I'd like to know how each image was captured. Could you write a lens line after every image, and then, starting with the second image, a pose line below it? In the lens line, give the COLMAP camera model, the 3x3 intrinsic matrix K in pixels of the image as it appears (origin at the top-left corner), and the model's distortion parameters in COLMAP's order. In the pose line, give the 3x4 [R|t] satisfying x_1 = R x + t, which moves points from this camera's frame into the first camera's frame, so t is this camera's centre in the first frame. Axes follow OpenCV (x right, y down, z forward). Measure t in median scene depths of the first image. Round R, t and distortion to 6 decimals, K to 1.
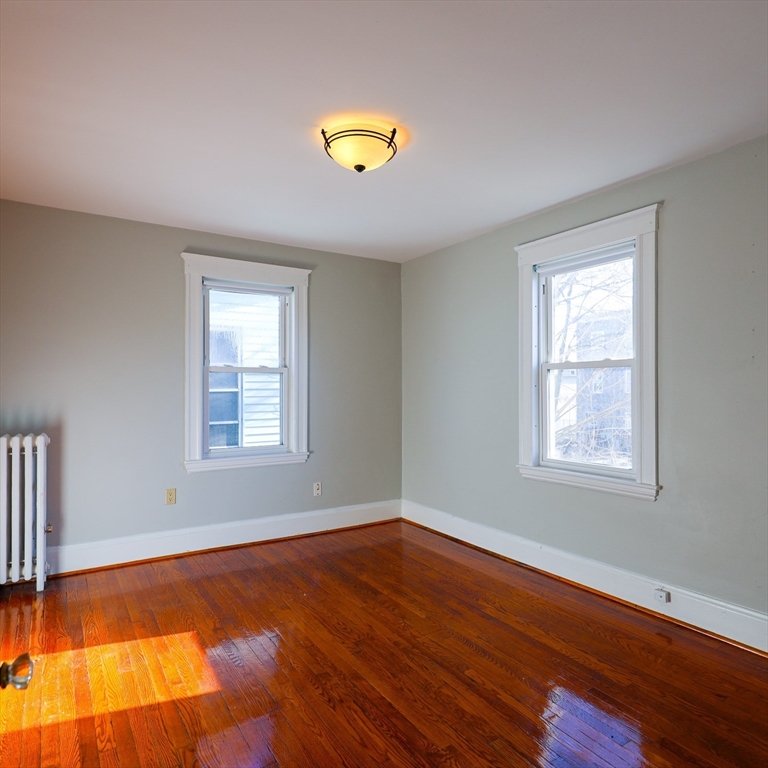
lens RADIAL K [[520.5, 0, 380.7], [0, 520.5, 385.9], [0, 0, 1]] dist [0.020000, -0.010358]
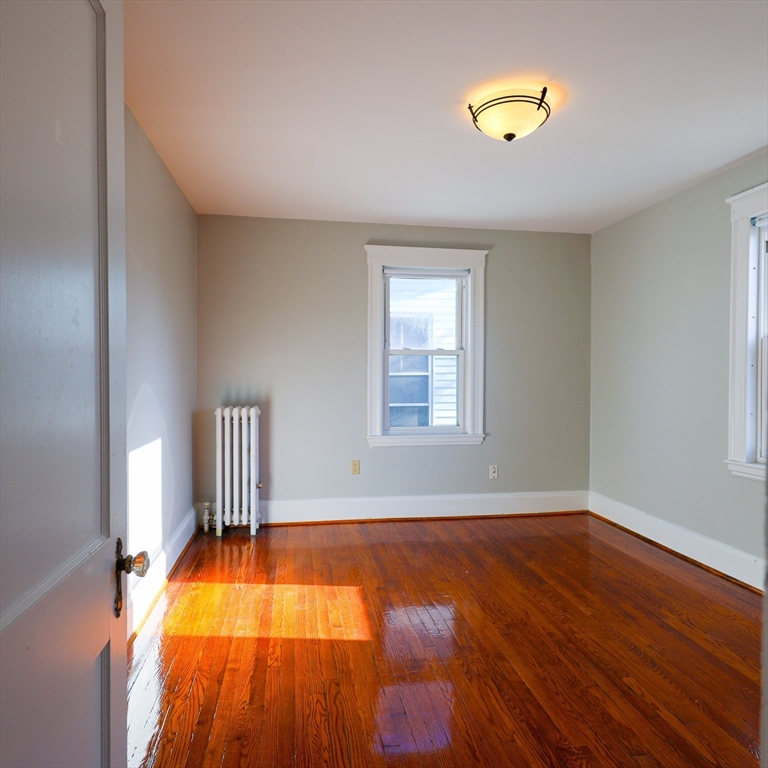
lens RADIAL K [[521.6, 0, 377.6], [0, 521.6, 382.6], [0, 0, 1]] dist [0.016372, -0.005928]
pose [[0.918534, 0.008356, -0.395253, 0.089897], [-0.001671, 0.999850, 0.017256, 0.015257], [0.395338, -0.015189, 0.918410, 0.005761]]
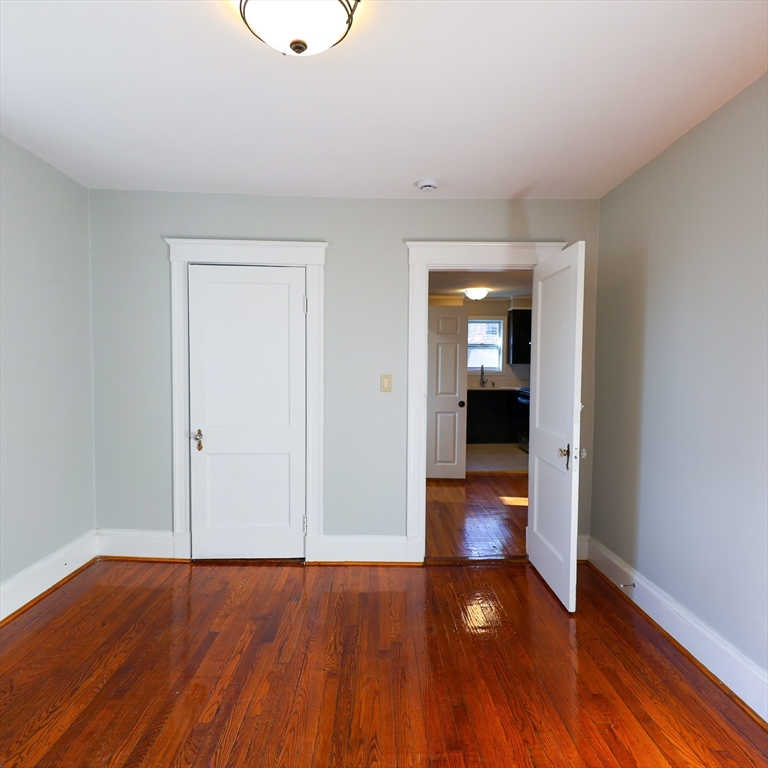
lens RADIAL K [[520.5, 0, 380.7], [0, 520.5, 385.9], [0, 0, 1]] dist [0.020000, -0.010358]
pose [[-0.850135, -0.028627, 0.525787, -0.352284], [-0.008042, 0.999111, 0.041394, -0.015372], [-0.526504, 0.030963, -0.849609, 1.106653]]
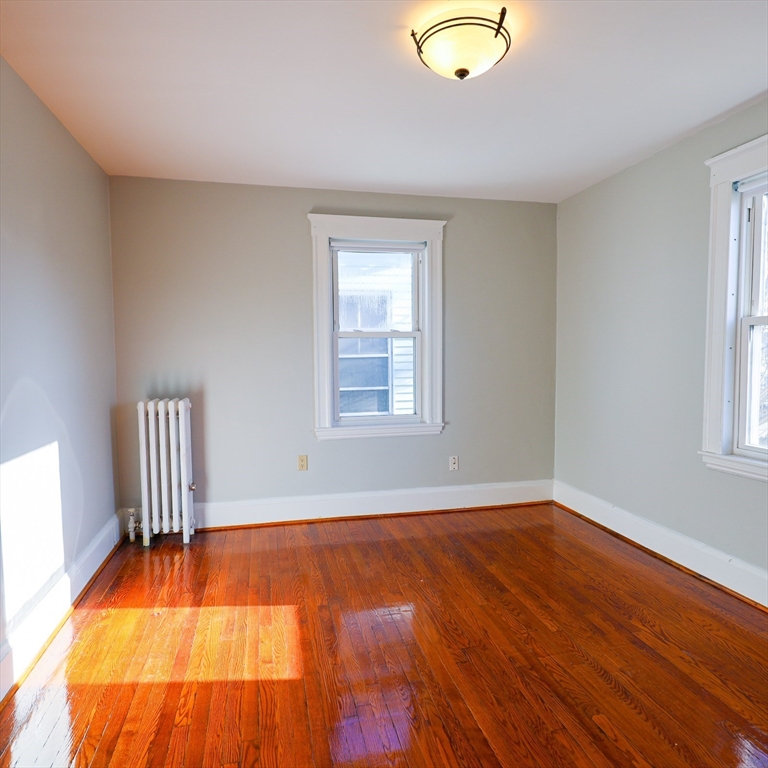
lens RADIAL K [[520.5, 0, 380.7], [0, 520.5, 385.9], [0, 0, 1]] dist [0.020000, -0.010358]
pose [[0.942634, 0.012555, -0.333591, 0.083607], [0.010430, 0.997697, 0.067022, -0.001227], [0.333664, -0.066657, 0.940332, 0.136489]]
